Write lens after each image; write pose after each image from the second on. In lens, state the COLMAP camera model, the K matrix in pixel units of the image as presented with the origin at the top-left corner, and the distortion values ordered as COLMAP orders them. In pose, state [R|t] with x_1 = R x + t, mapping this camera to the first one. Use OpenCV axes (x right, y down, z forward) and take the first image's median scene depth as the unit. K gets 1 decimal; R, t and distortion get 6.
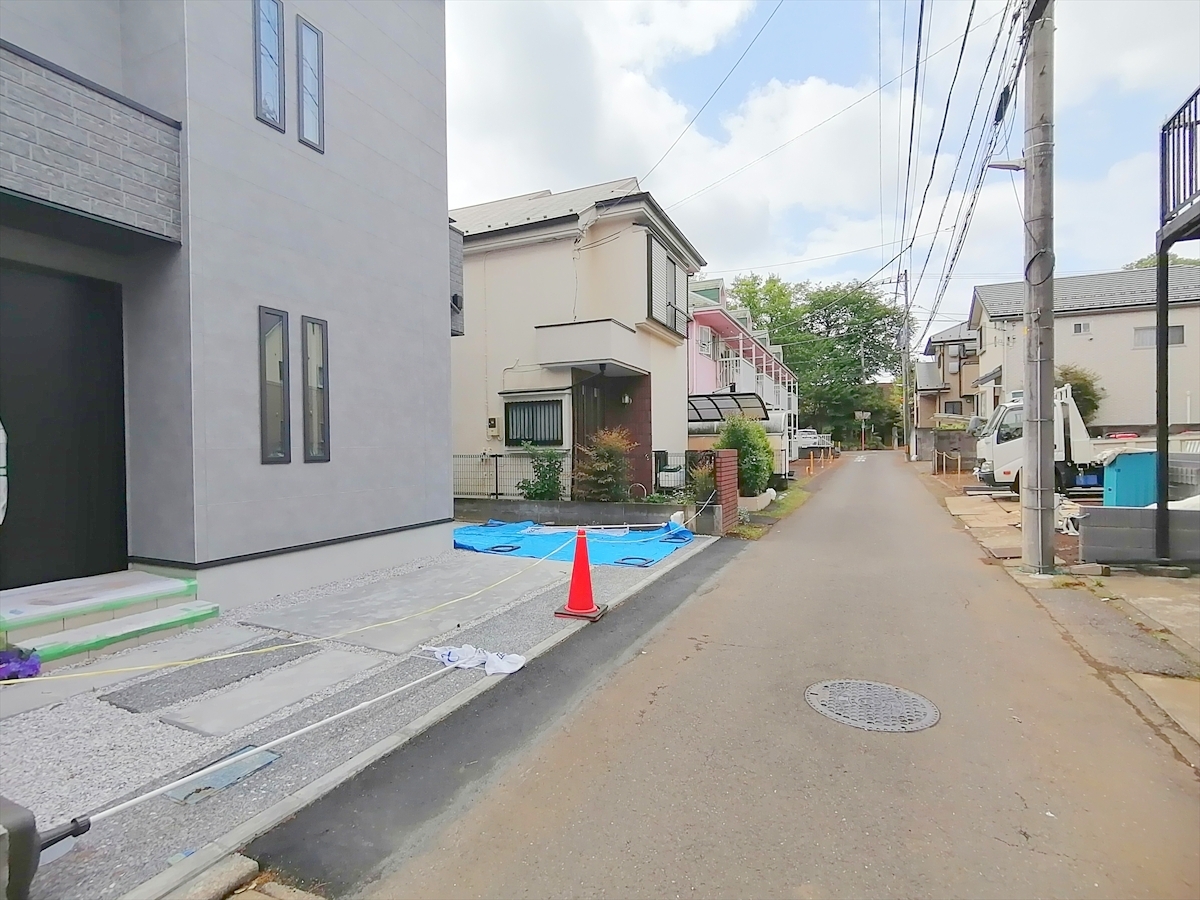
lens RADIAL K [[590.3, 0, 608.2], [0, 590.3, 442.9], [0, 0, 1]] dist [-0.007534, -0.003970]
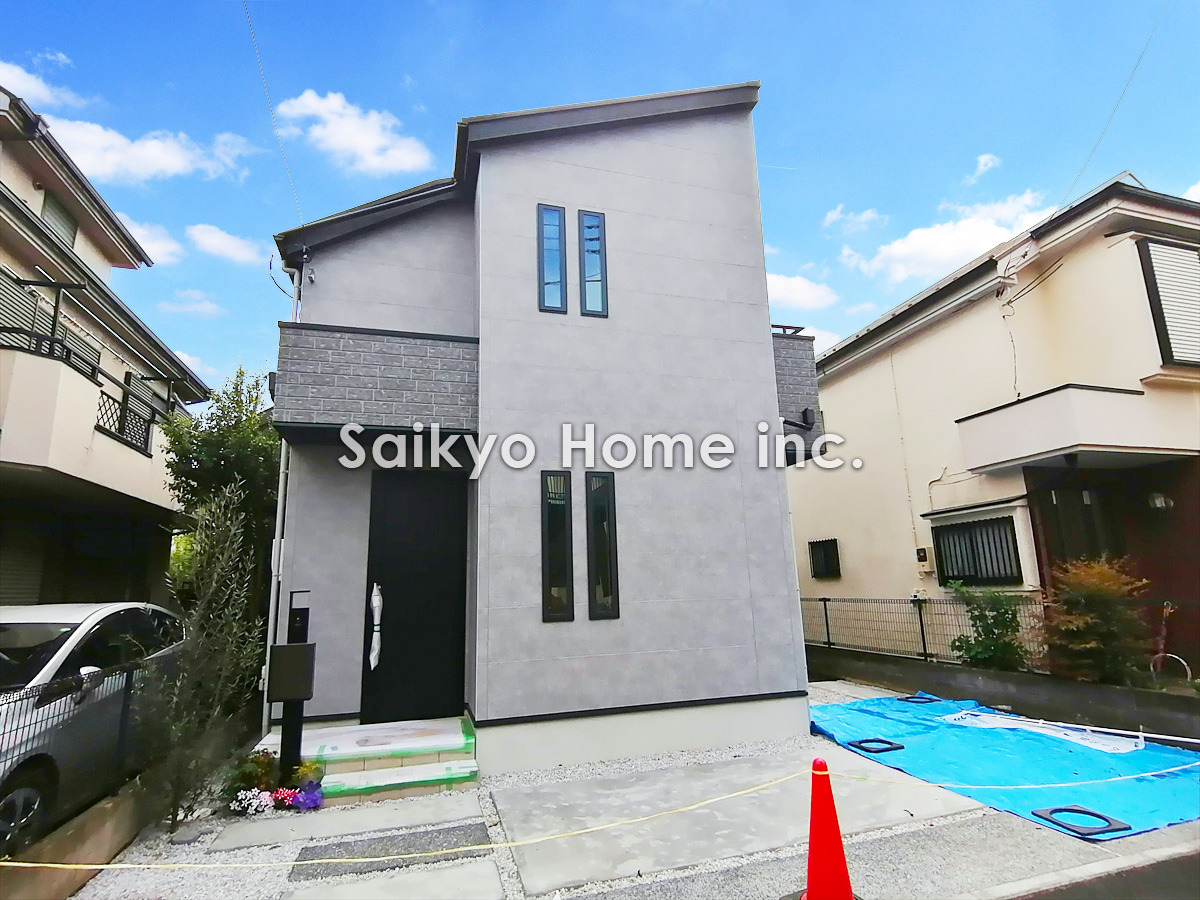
lens RADIAL K [[590.3, 0, 600.3], [0, 590.3, 452.4], [0, 0, 1]] dist [-0.007534, -0.003970]
pose [[0.632595, -0.185284, -0.751993, 0.171212], [0.032333, 0.976433, -0.213385, -0.017943], [0.773808, 0.110672, 0.623677, 0.233046]]
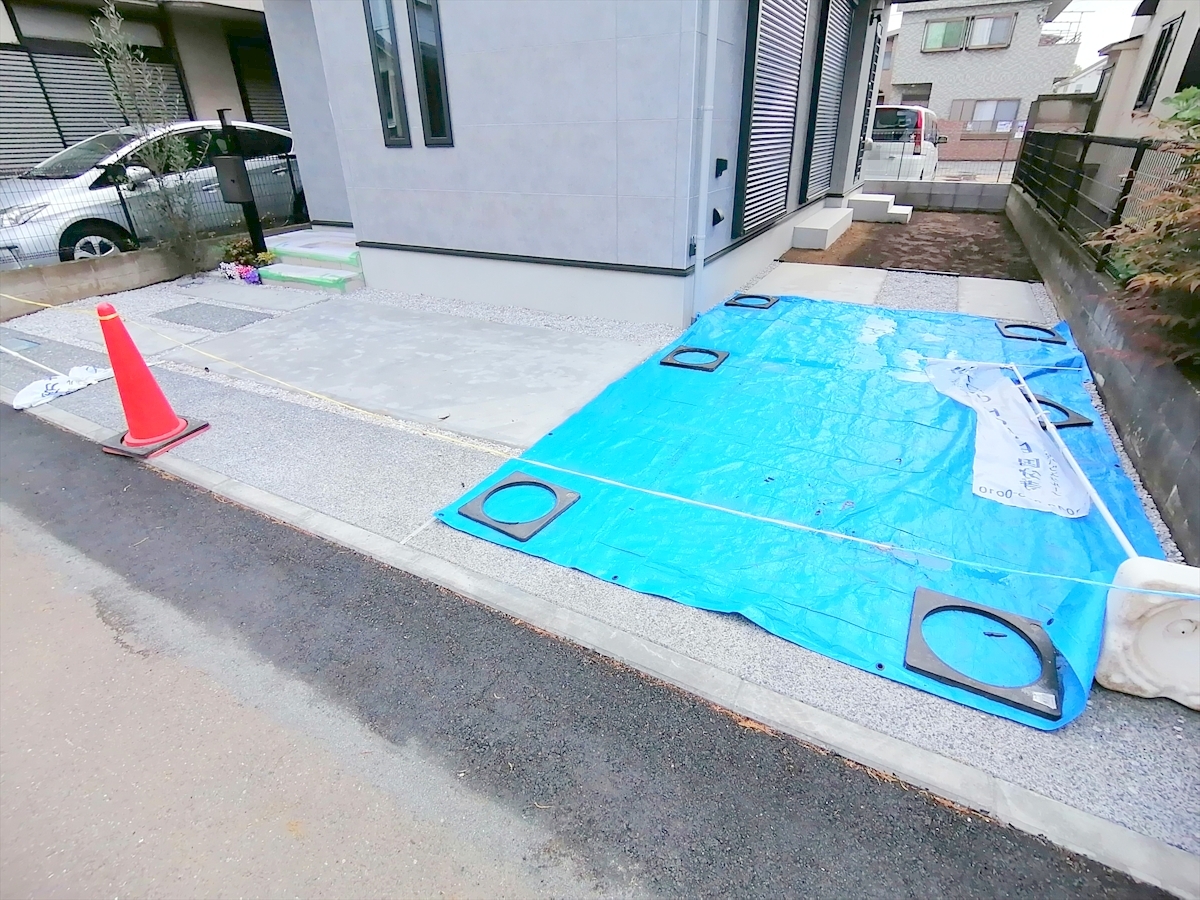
lens RADIAL K [[590.3, 0, 592.7], [0, 590.3, 446.7], [0, 0, 1]] dist [-0.007534, -0.003970]
pose [[-0.091642, 0.484619, -0.869912, 0.246546], [0.023400, 0.874395, 0.484651, 0.003372], [0.995517, 0.024058, -0.091471, 0.817686]]
